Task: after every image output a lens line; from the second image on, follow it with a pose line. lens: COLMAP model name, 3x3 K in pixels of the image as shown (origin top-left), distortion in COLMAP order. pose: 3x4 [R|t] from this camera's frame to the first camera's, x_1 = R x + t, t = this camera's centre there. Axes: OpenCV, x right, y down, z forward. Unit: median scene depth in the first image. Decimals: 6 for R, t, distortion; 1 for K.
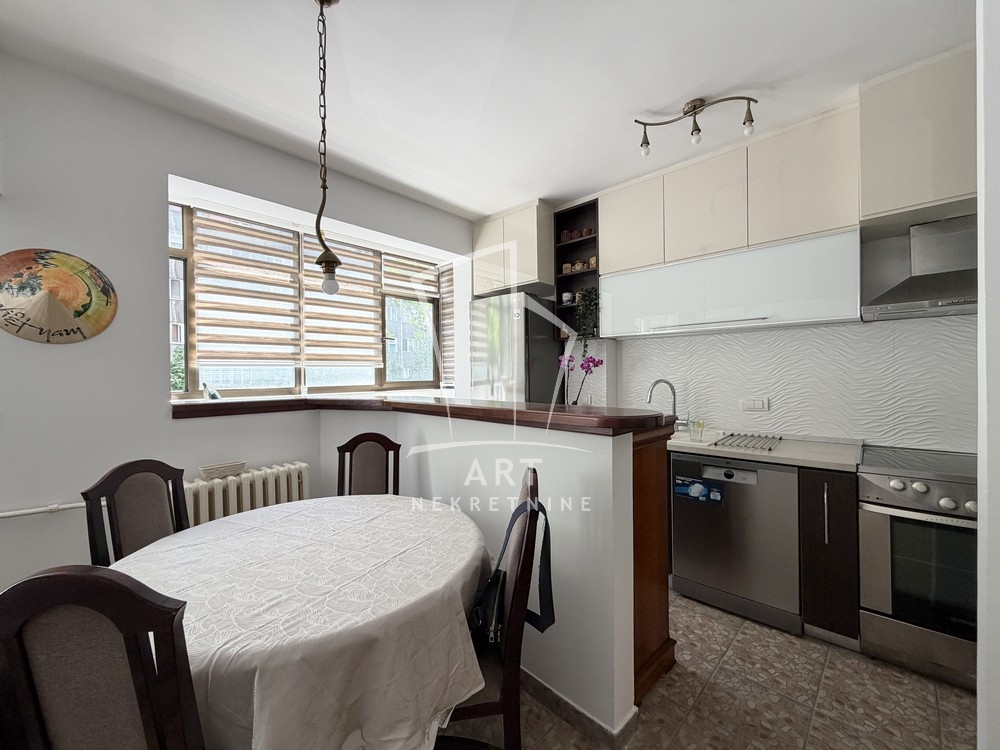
lens RADIAL K [[401.2, 0, 499.7], [0, 401.2, 375.4], [0, 0, 1]] dist [0.001867, 0.000322]
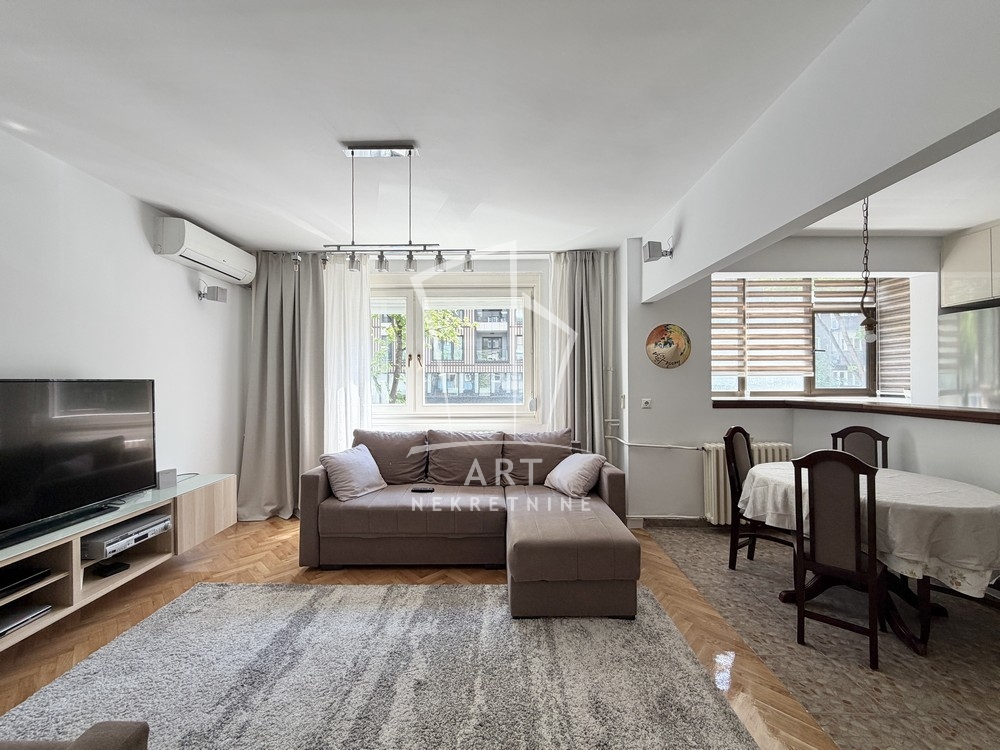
lens RADIAL K [[401.2, 0, 497.4], [0, 401.2, 375.9], [0, 0, 1]] dist [0.001867, 0.000322]
pose [[0.691592, 0.001096, -0.722288, -0.088523], [-0.005537, 0.999978, -0.003785, -0.011253], [0.722268, 0.006618, 0.691582, -0.451002]]
